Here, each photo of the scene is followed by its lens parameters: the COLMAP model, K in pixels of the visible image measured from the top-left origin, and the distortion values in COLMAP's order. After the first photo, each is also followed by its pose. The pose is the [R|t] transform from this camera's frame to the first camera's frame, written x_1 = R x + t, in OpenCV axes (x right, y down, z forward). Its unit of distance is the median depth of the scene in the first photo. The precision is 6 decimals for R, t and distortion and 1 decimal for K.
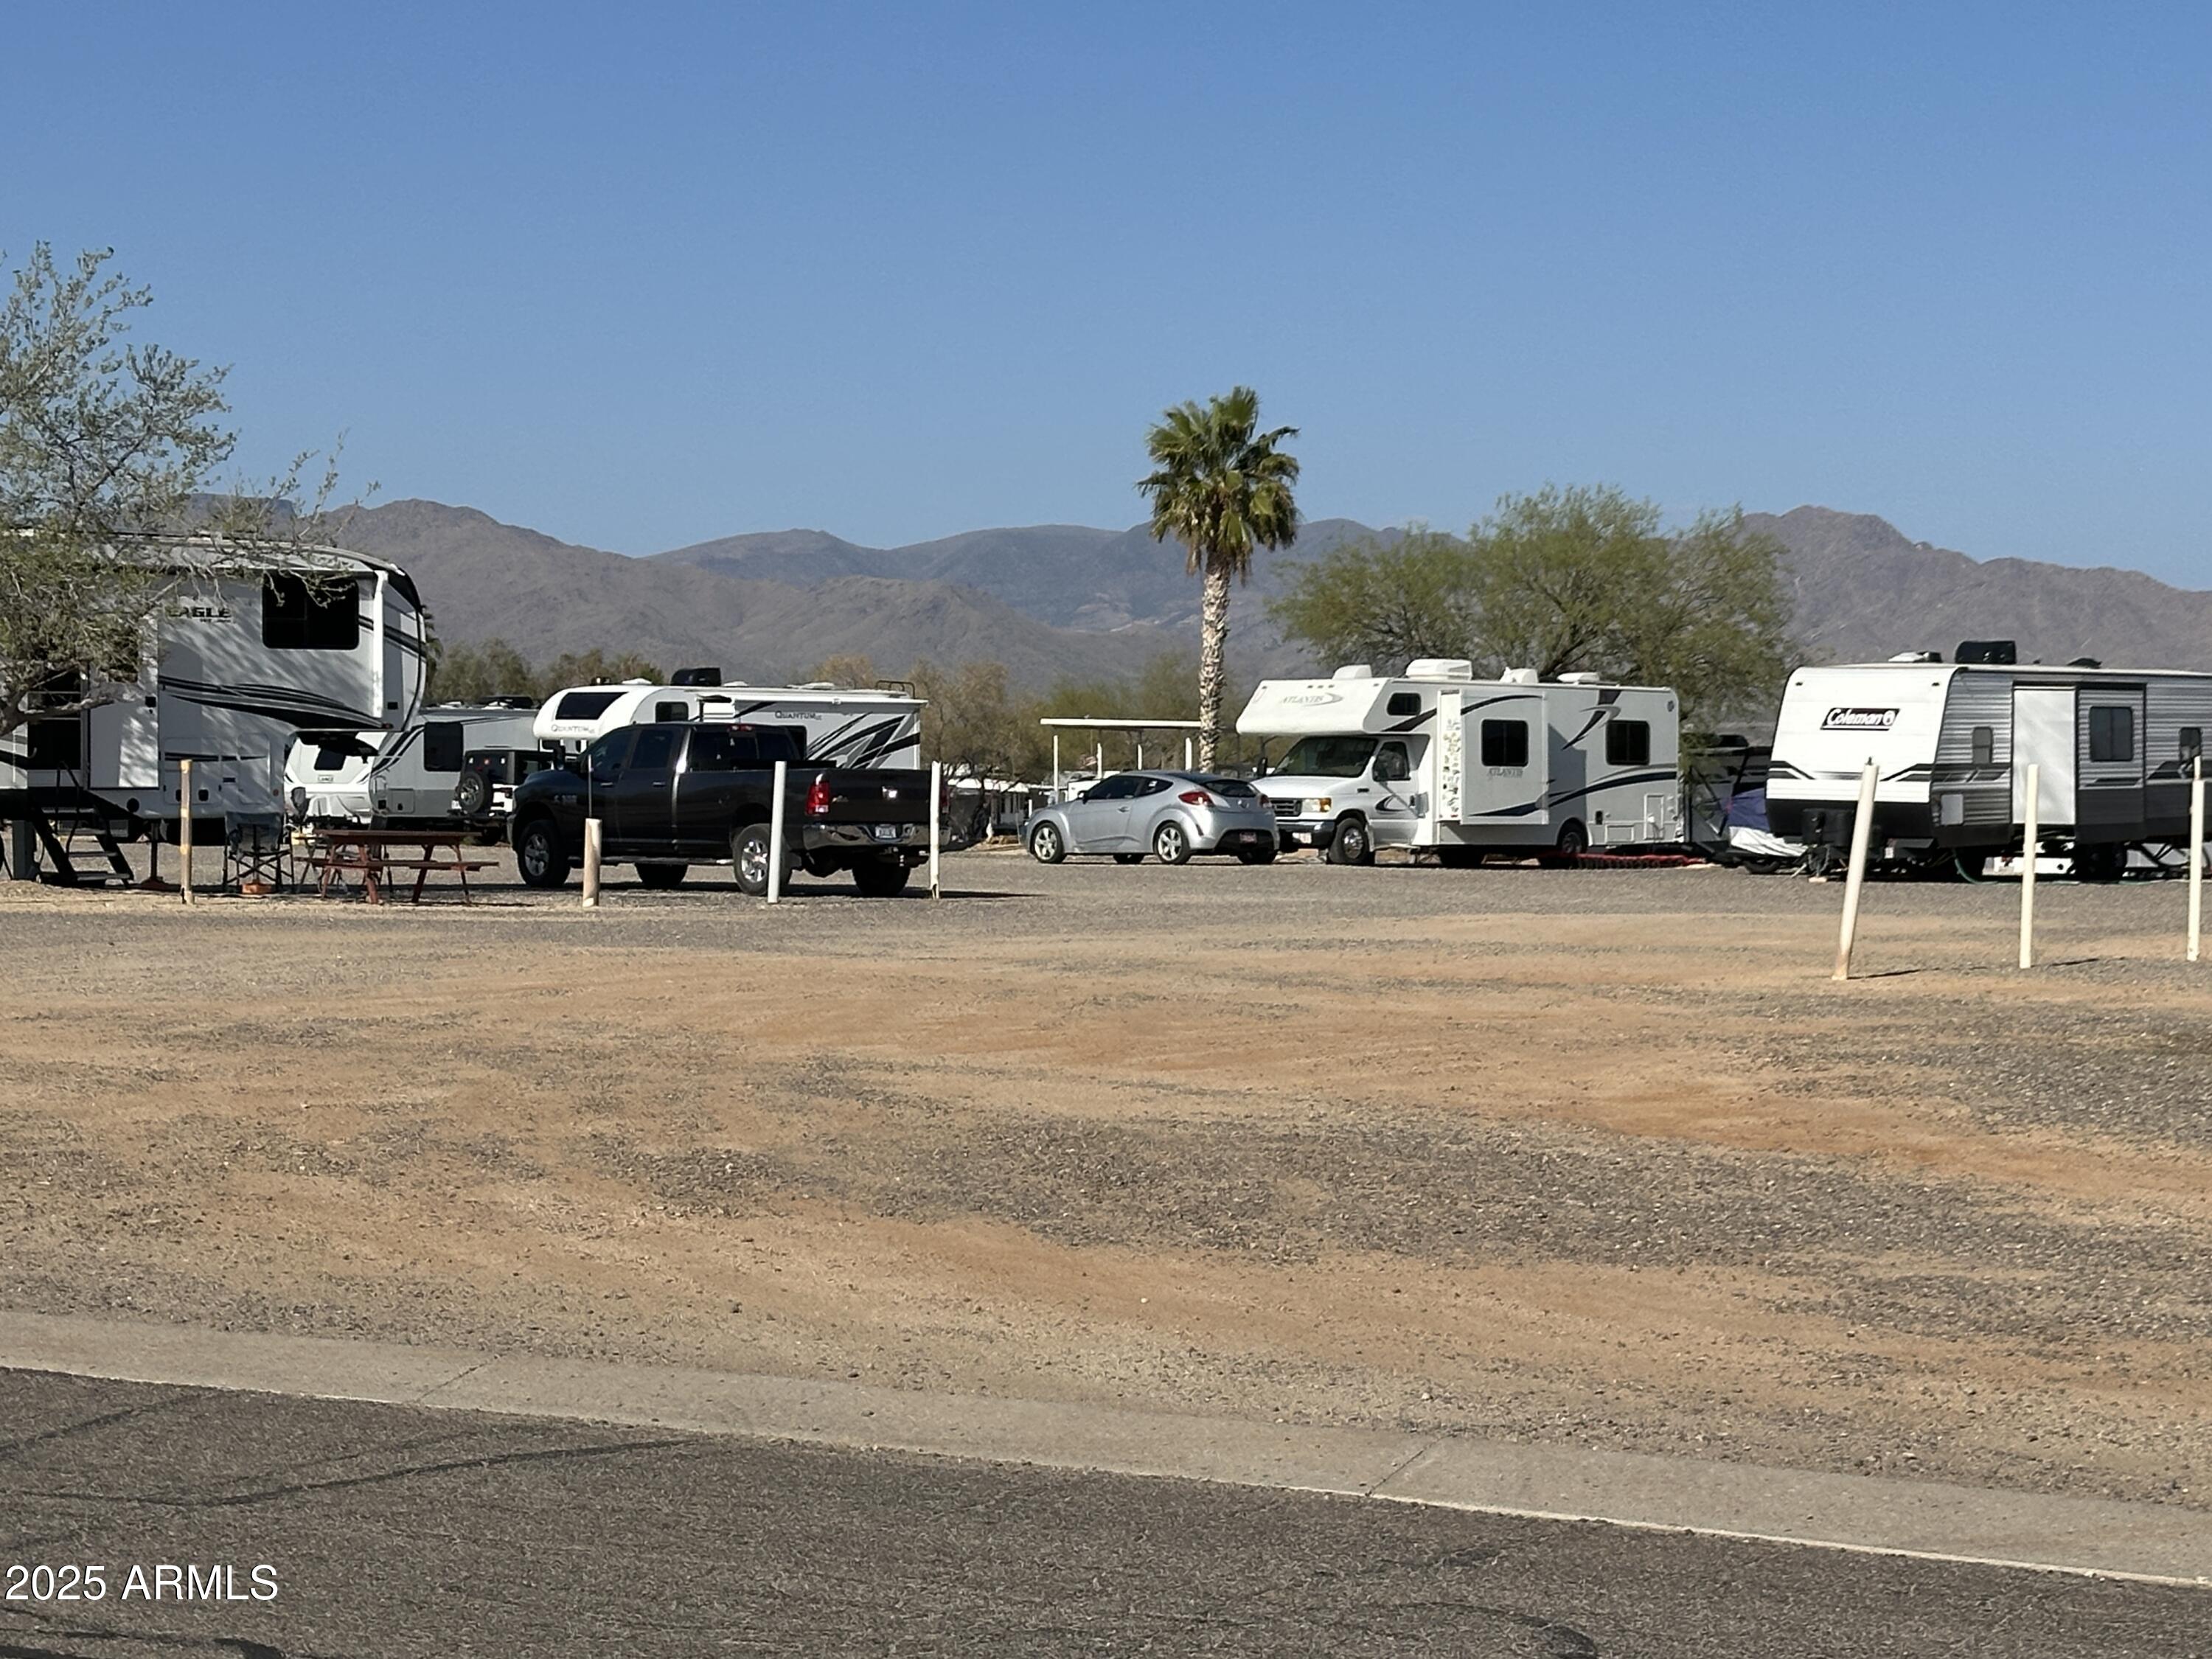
lens RADIAL K [[4246.5, 0, 1106.0], [0, 4246.5, 829.5], [0, 0, 1]] dist [0.050928, 0.055318]
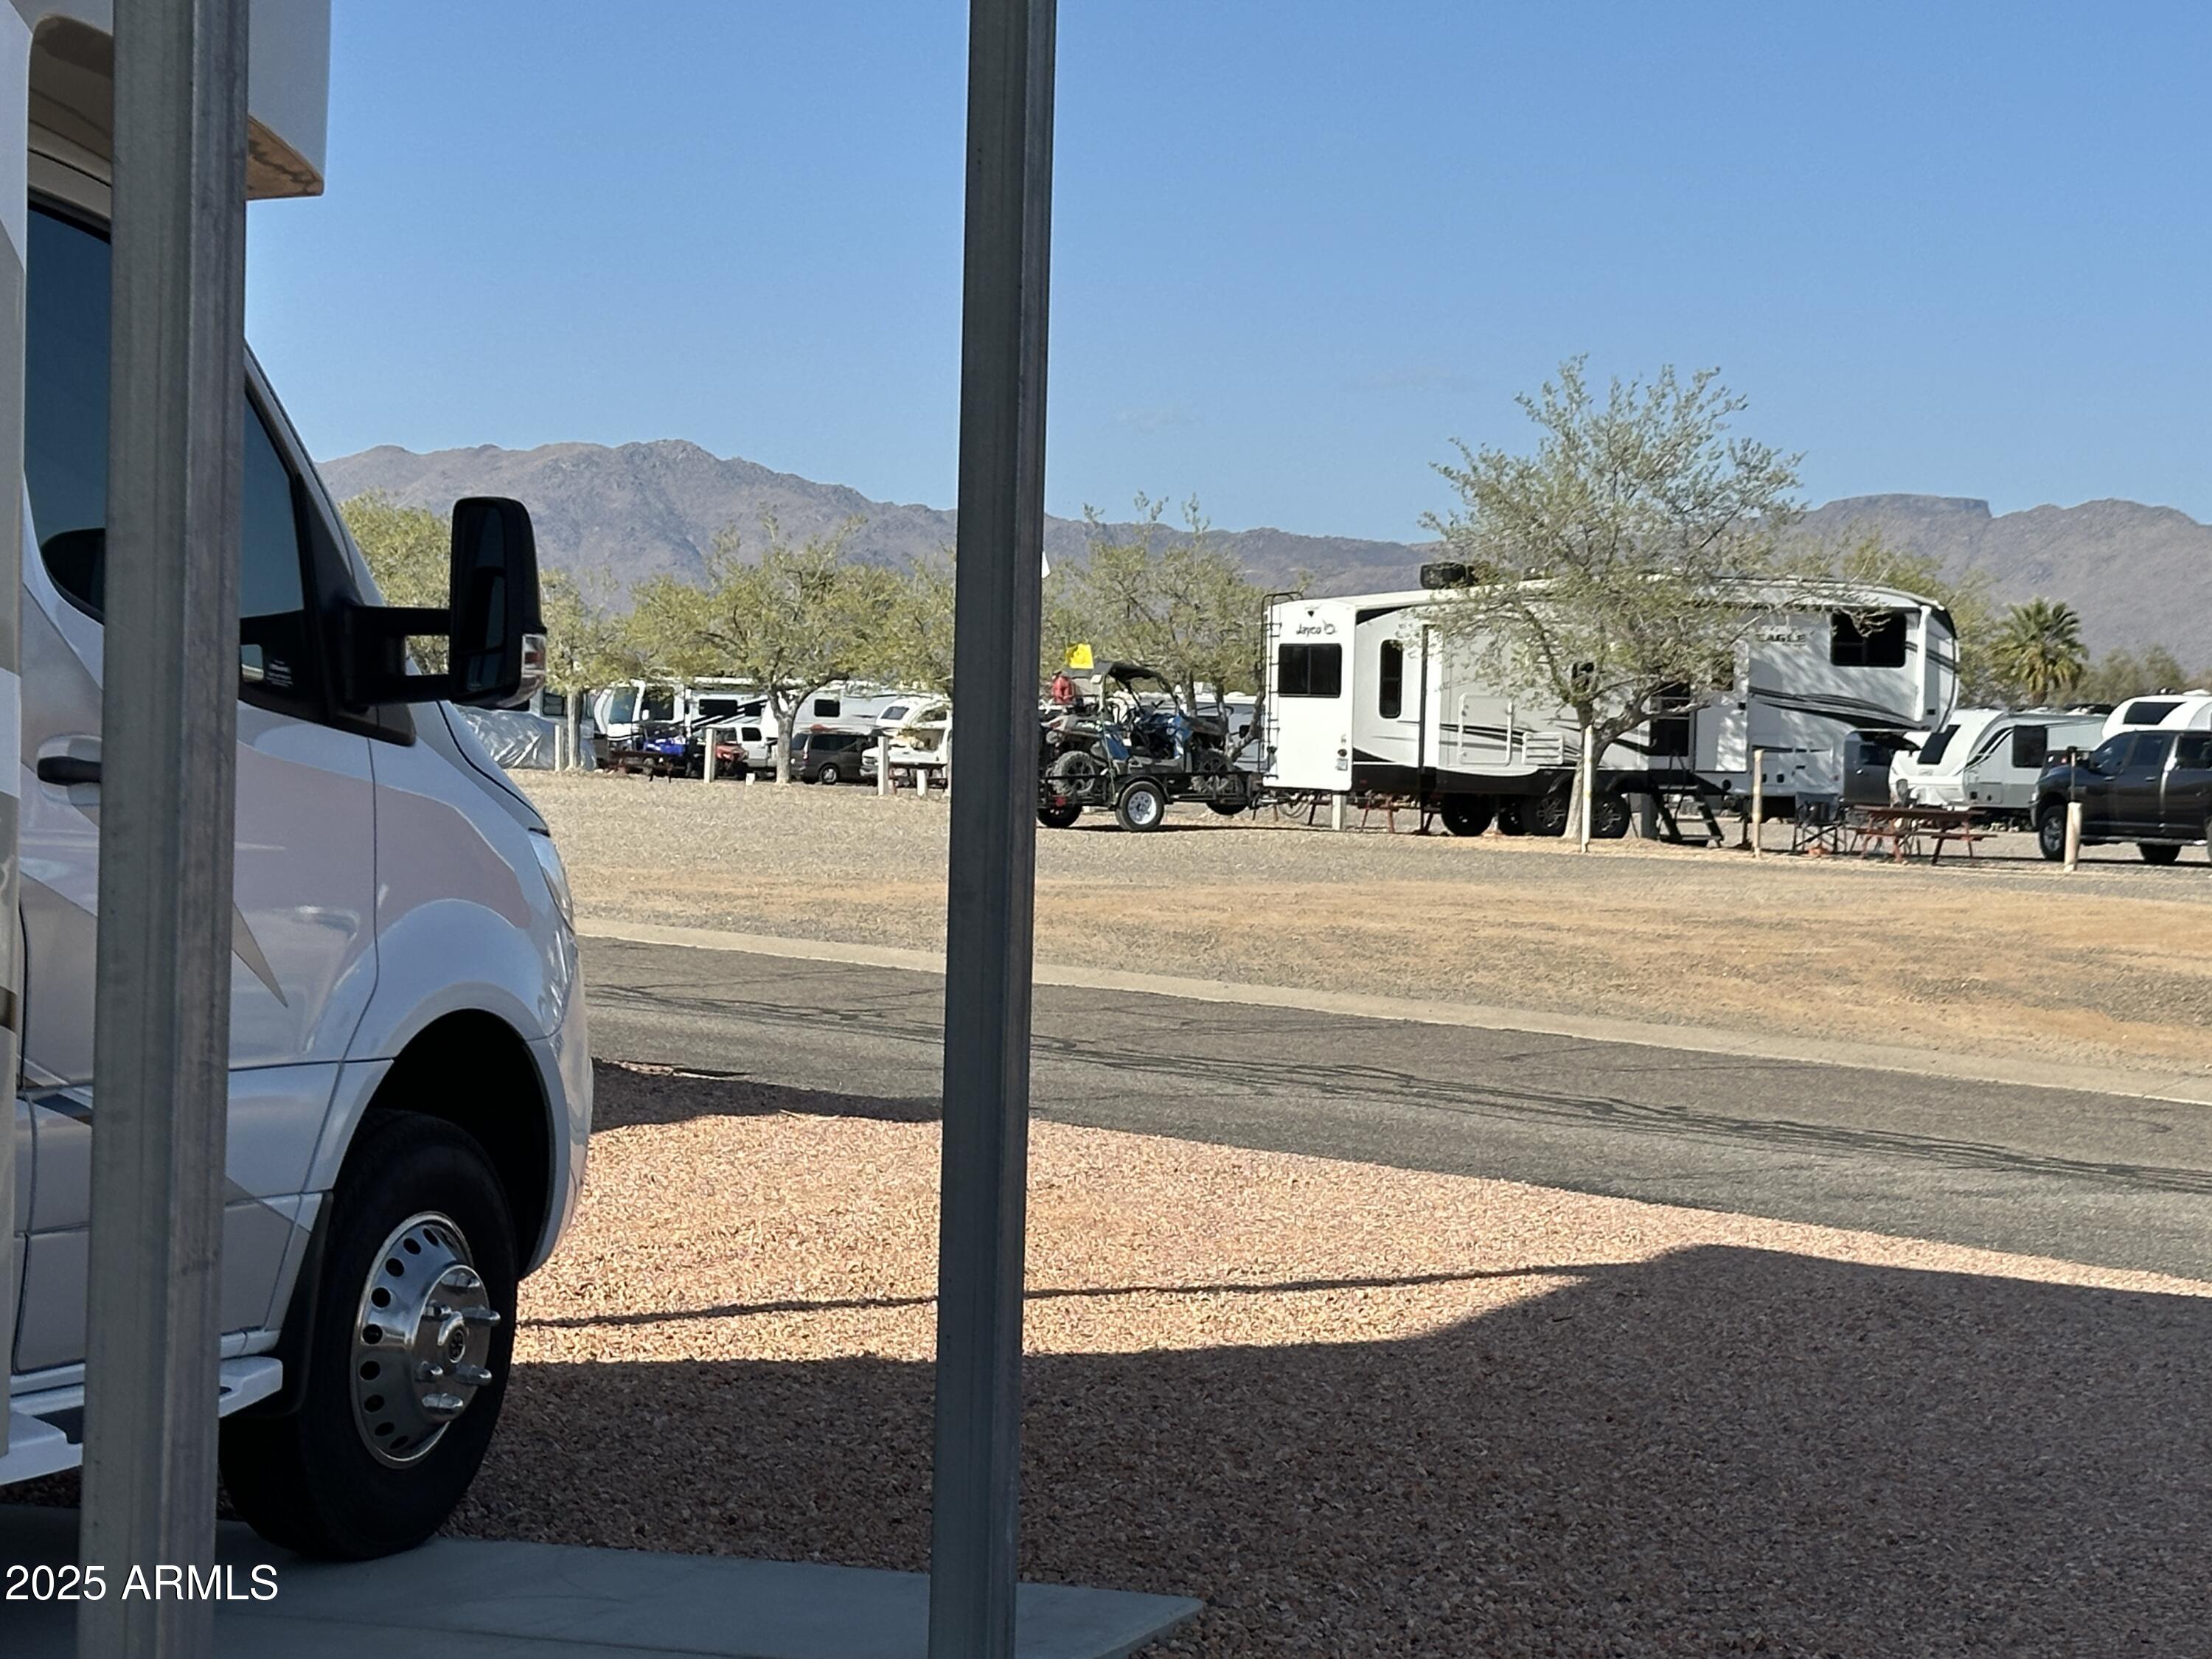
lens RADIAL K [[4246.5, 0, 1106.0], [0, 4246.5, 829.5], [0, 0, 1]] dist [0.050928, 0.055318]
pose [[0.924015, 0.028203, -0.381314, 0.095150], [-0.028129, 0.999588, 0.005770, 0.005983], [0.381319, 0.005394, 0.924428, -0.285592]]
